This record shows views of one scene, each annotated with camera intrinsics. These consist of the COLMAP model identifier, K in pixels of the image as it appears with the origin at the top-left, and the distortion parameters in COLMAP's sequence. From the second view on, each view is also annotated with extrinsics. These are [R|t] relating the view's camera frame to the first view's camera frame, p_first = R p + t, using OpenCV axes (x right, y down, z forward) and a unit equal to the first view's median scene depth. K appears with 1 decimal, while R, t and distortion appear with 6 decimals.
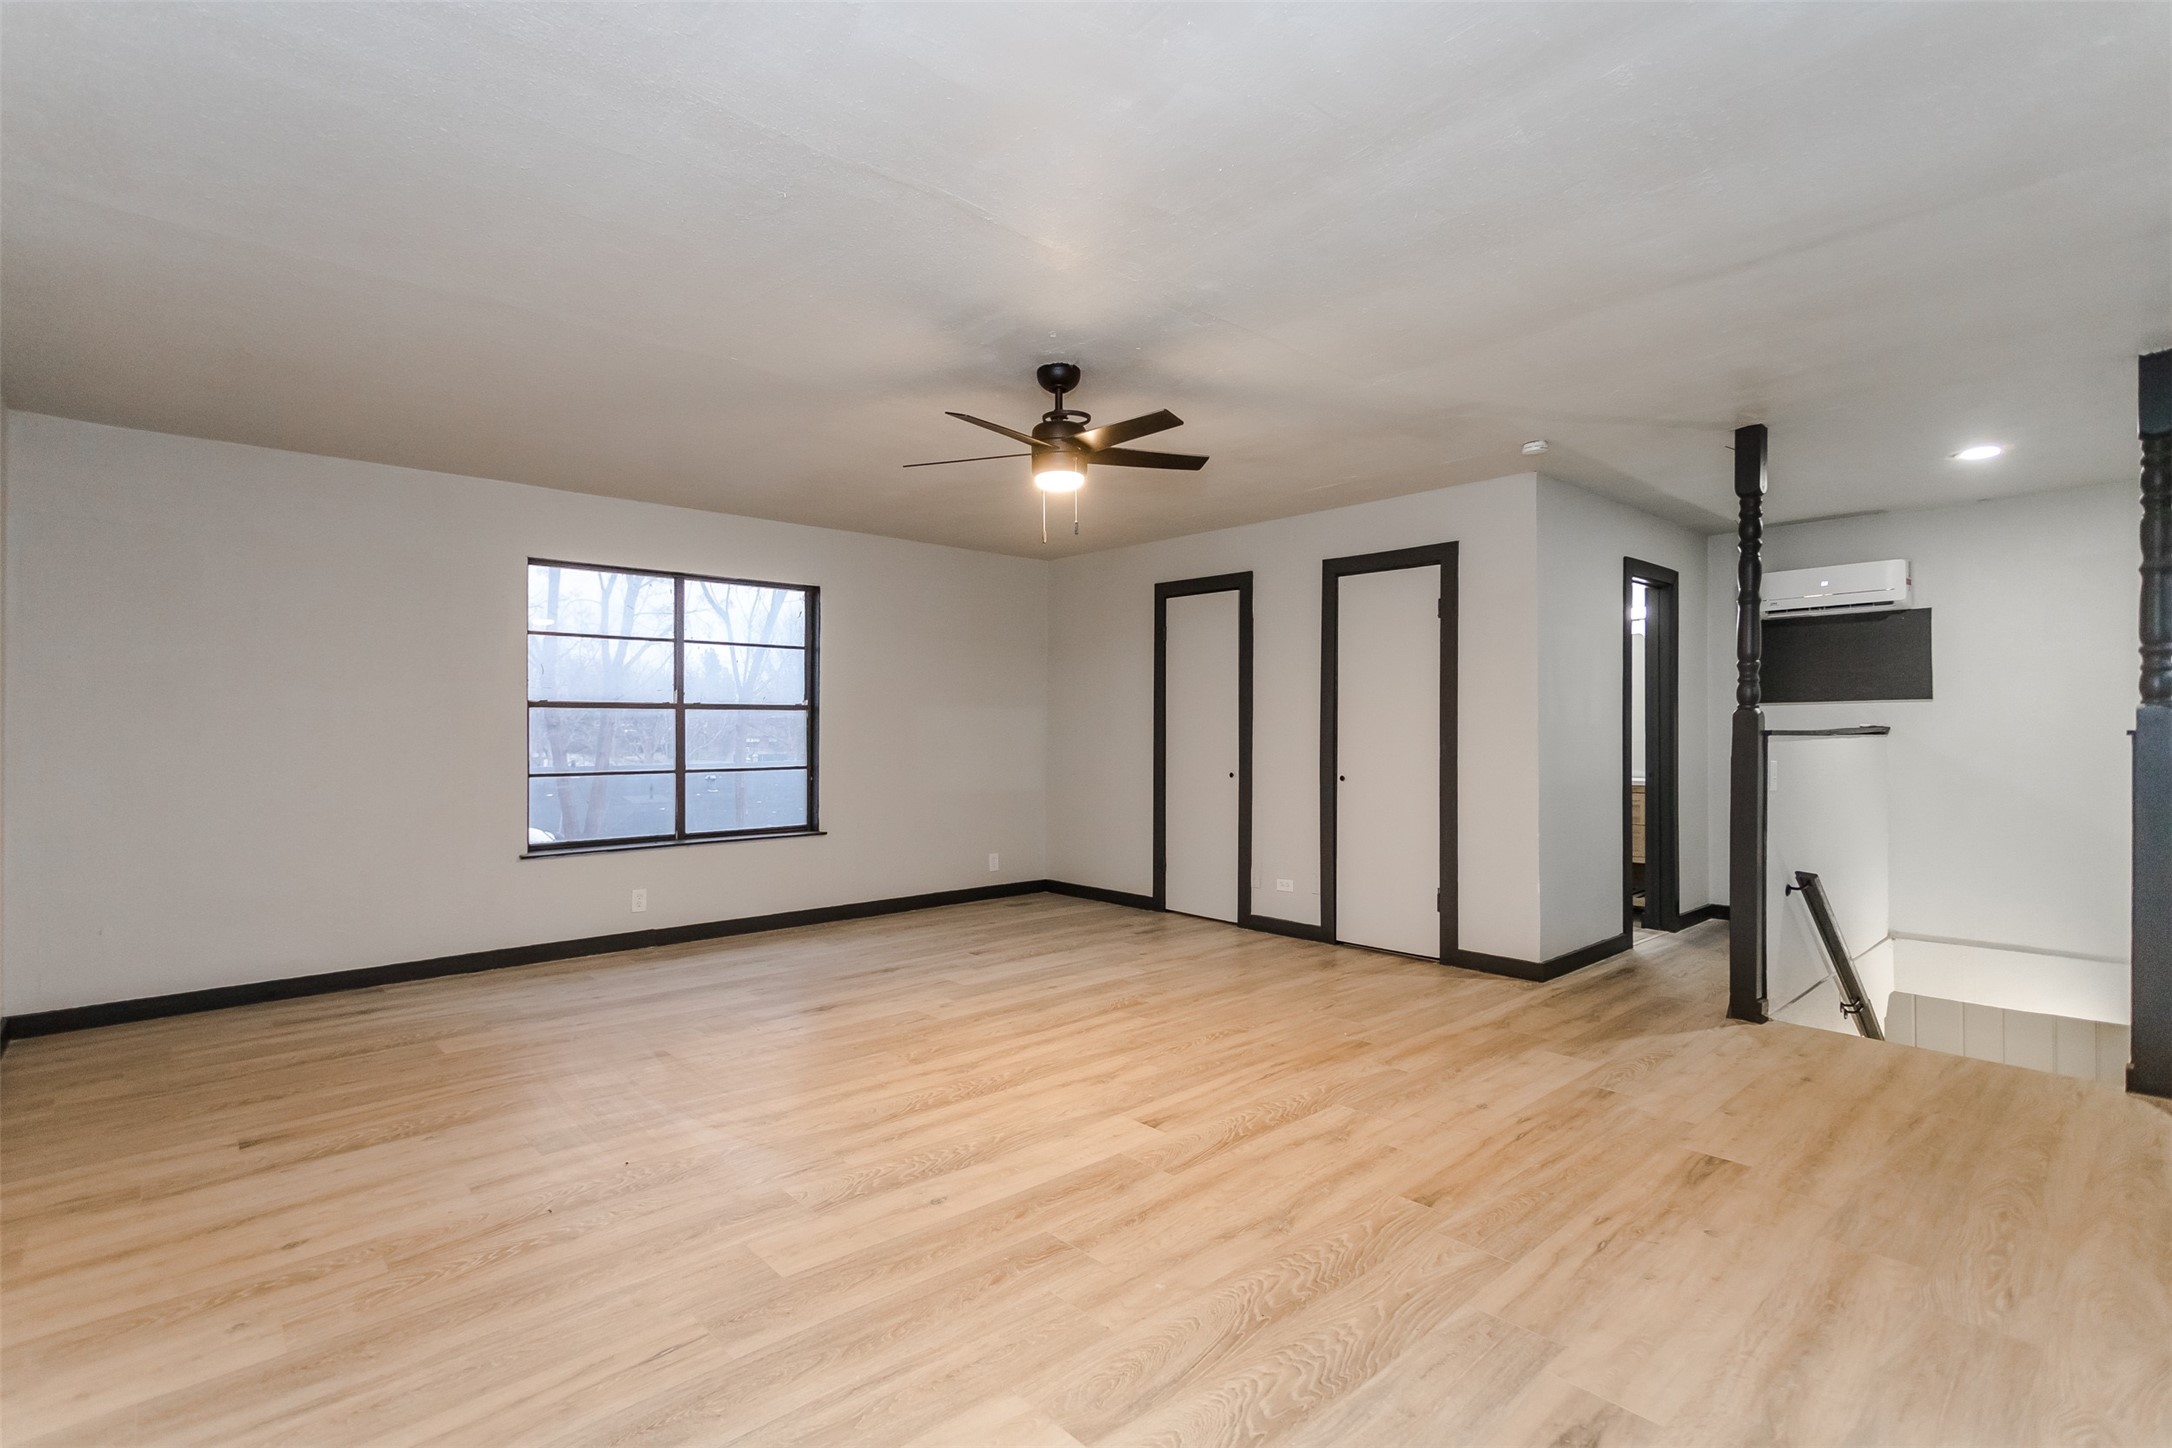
lens RADIAL K [[1031.6, 0, 1085.3], [0, 1031.6, 712.4], [0, 0, 1]] dist [0.002142, 0.000006]
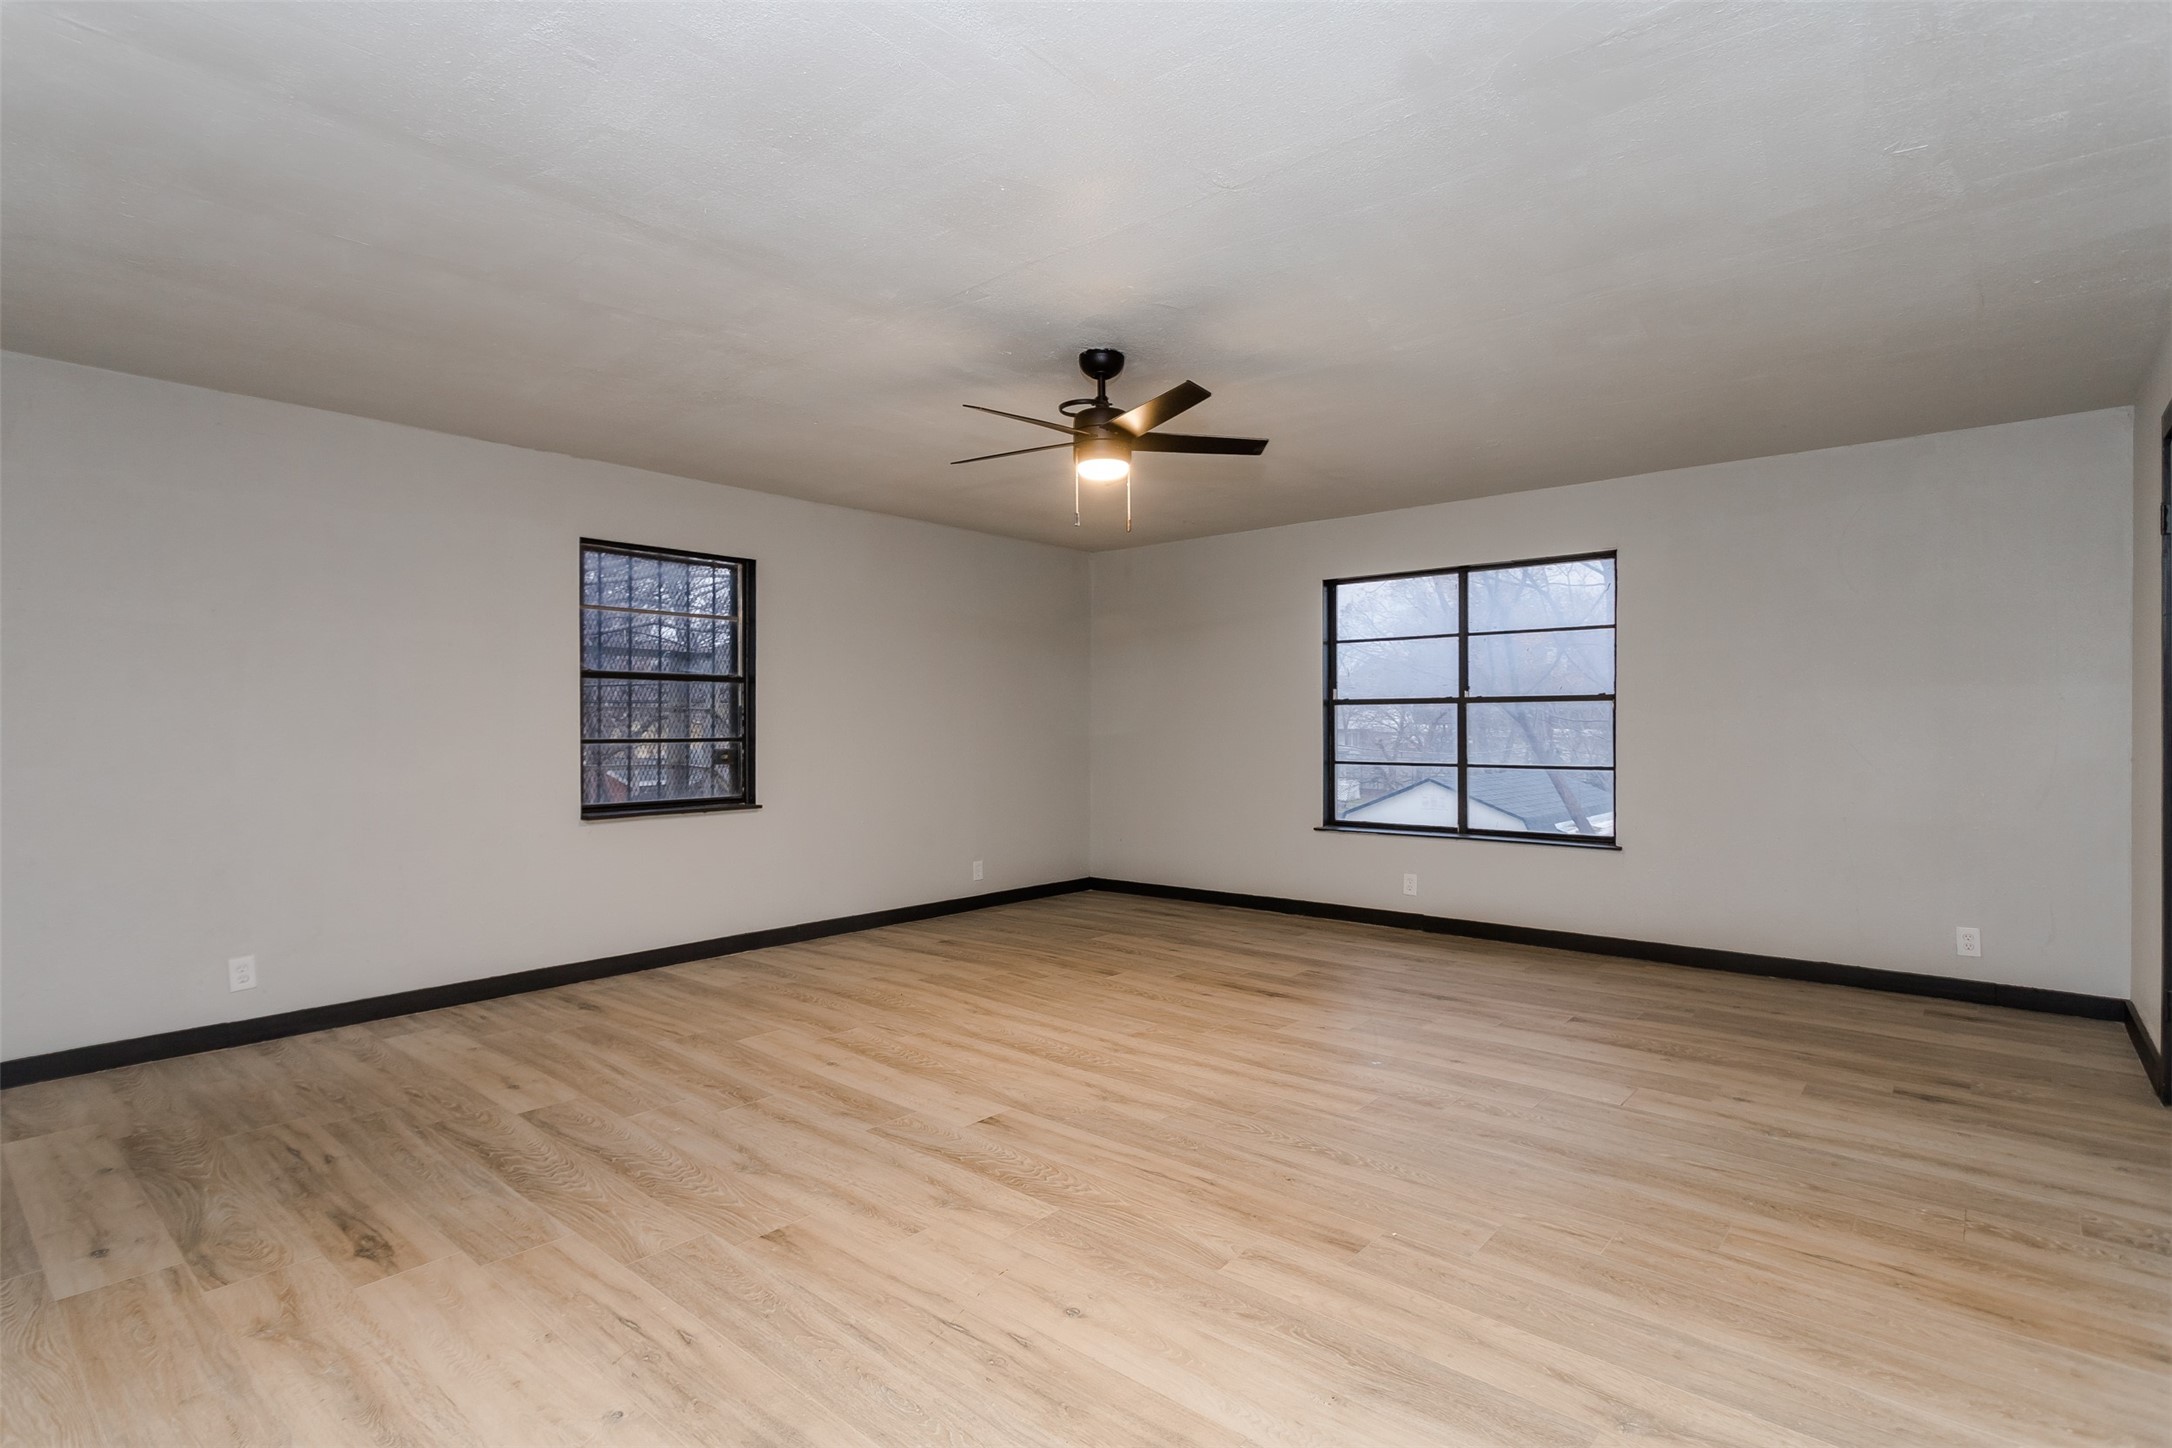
lens RADIAL K [[1046.7, 0, 1086.0], [0, 1046.7, 724.0], [0, 0, 1]] dist [-0.002038, 0.000649]
pose [[0.120507, 0.001149, -0.992712, 0.949477], [0.018331, 0.999826, 0.003382, 0.011574], [0.992543, -0.018605, 0.120465, 0.860225]]
